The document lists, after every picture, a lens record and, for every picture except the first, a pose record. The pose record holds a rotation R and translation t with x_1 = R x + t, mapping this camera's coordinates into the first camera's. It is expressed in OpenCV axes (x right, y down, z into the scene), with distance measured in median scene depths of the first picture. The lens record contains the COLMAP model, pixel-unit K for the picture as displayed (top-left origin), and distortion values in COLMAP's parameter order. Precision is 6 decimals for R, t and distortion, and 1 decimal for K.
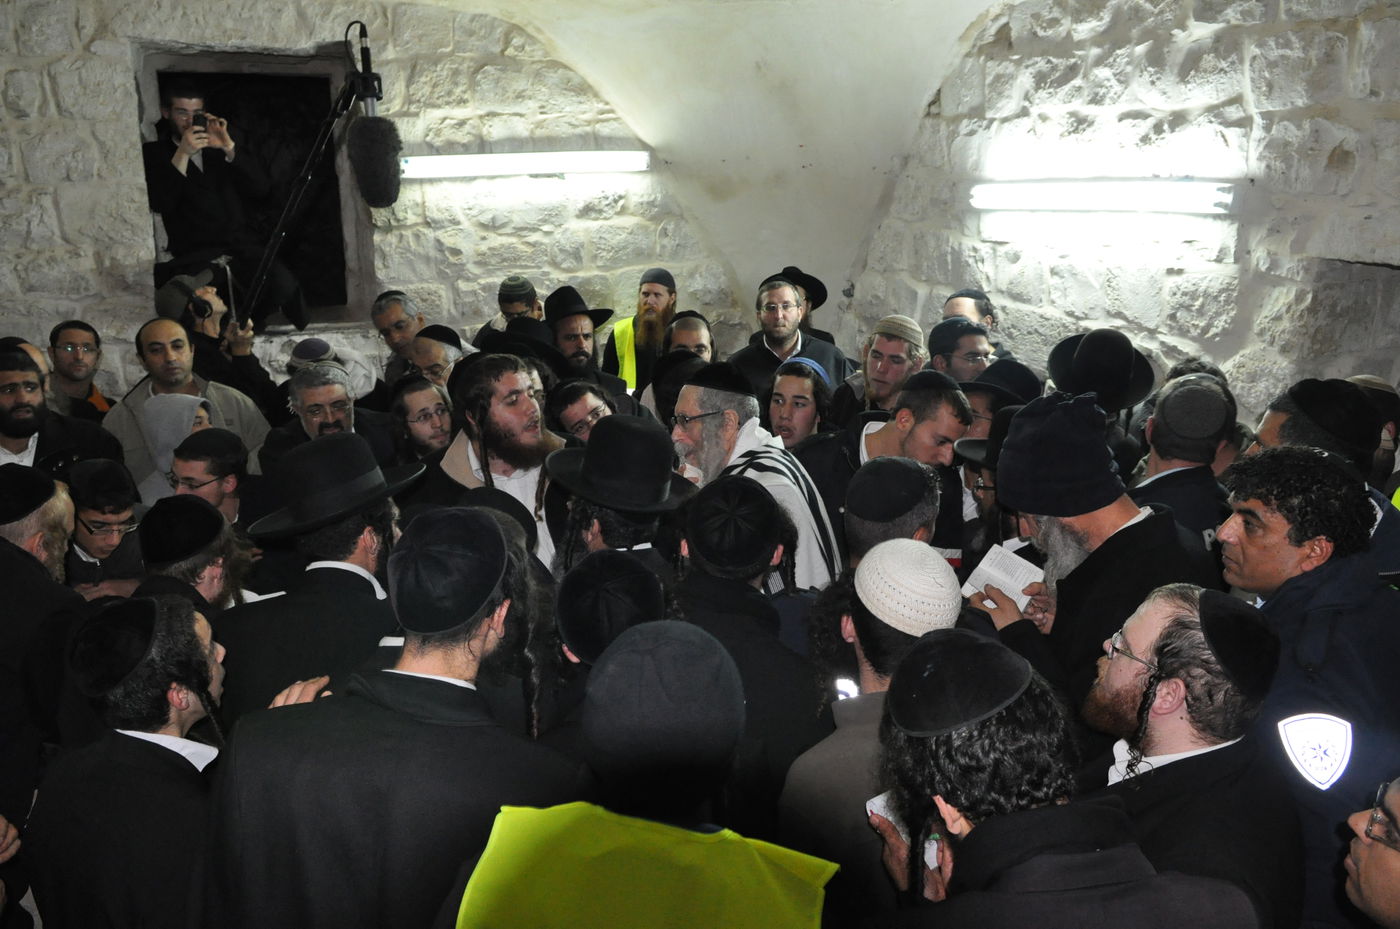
lens RADIAL K [[1018.2, 0, 710.6], [0, 1018.2, 481.1], [0, 0, 1]] dist [-0.031726, -0.029372]
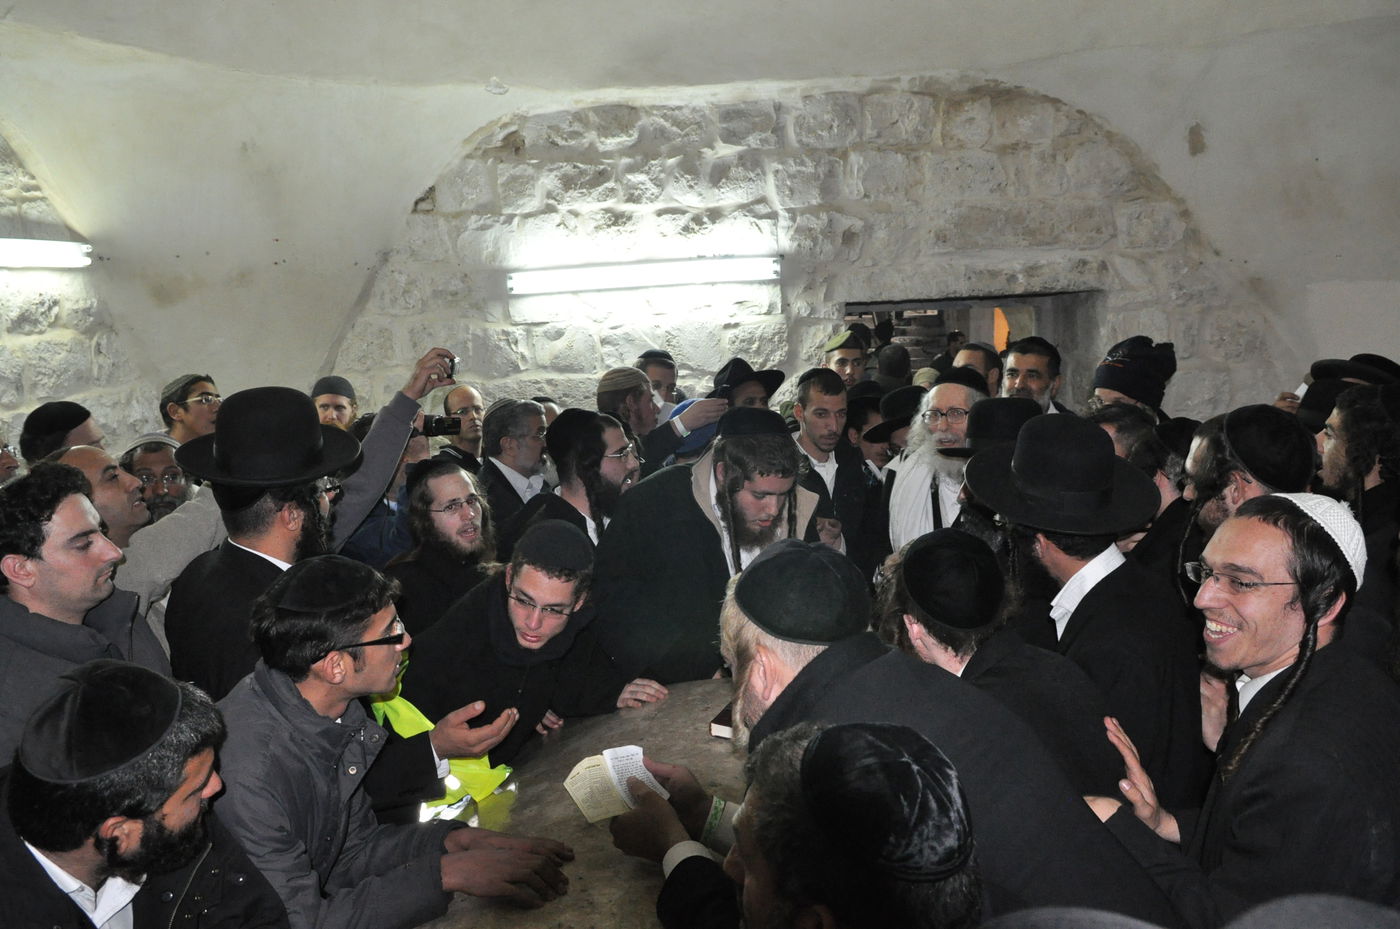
lens RADIAL K [[1018.2, 0, 659.2], [0, 1018.2, 487.9], [0, 0, 1]] dist [-0.031726, -0.029372]
pose [[0.475021, -0.168394, 0.863712, -0.607562], [0.289744, 0.956718, 0.027174, -0.051779], [-0.830905, 0.237347, 0.503252, 0.350994]]
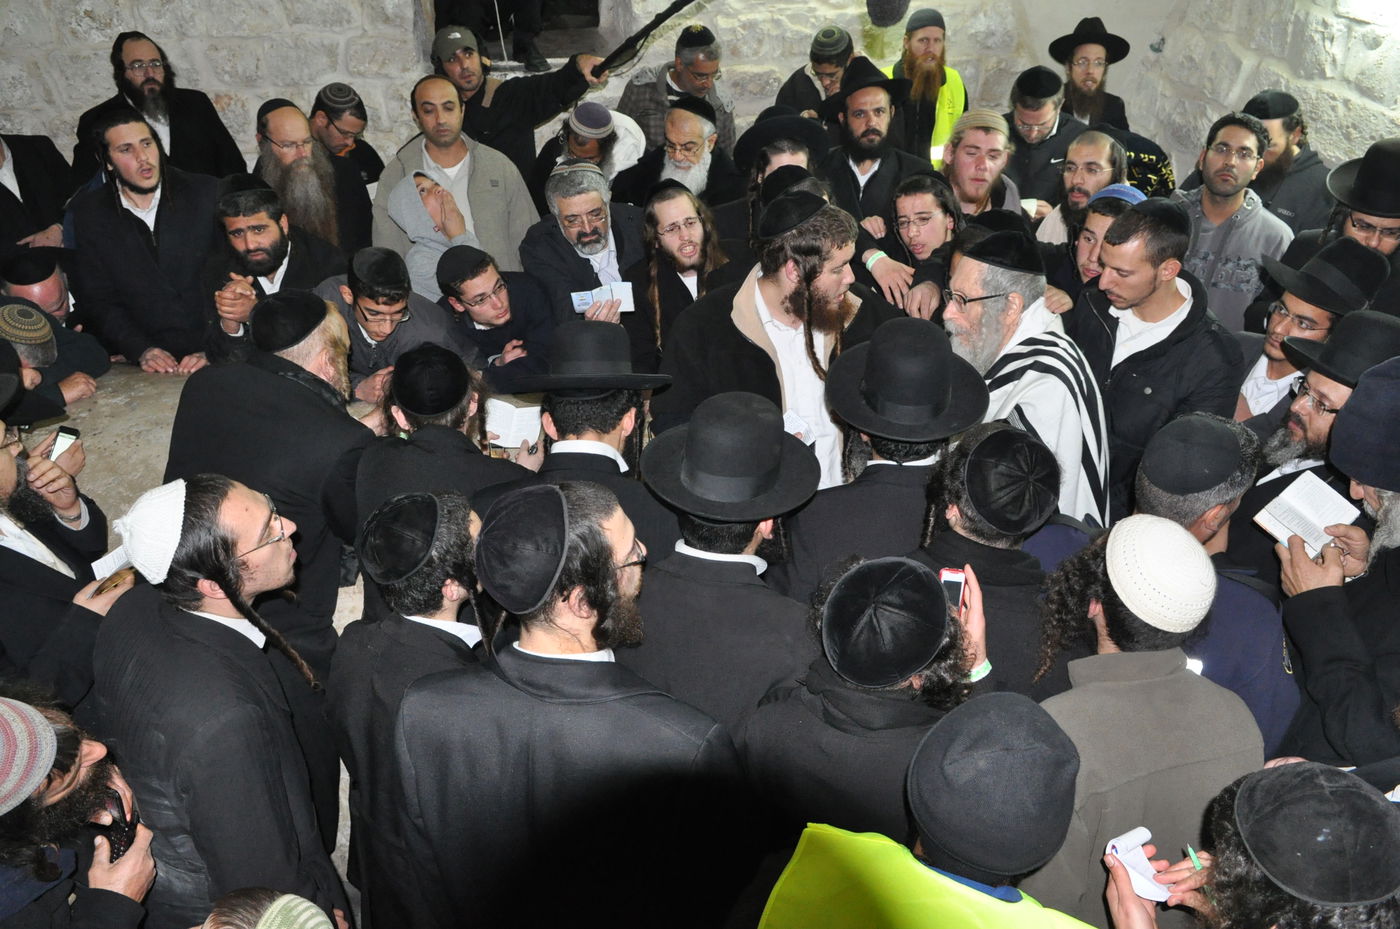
lens RADIAL K [[1018.2, 0, 714.5], [0, 1018.2, 475.4], [0, 0, 1]] dist [-0.031726, -0.029372]
pose [[0.972517, 0.125803, -0.195917, -0.020230], [-0.061128, 0.949899, 0.306521, -0.092042], [0.224663, -0.286121, 0.931484, 0.025159]]
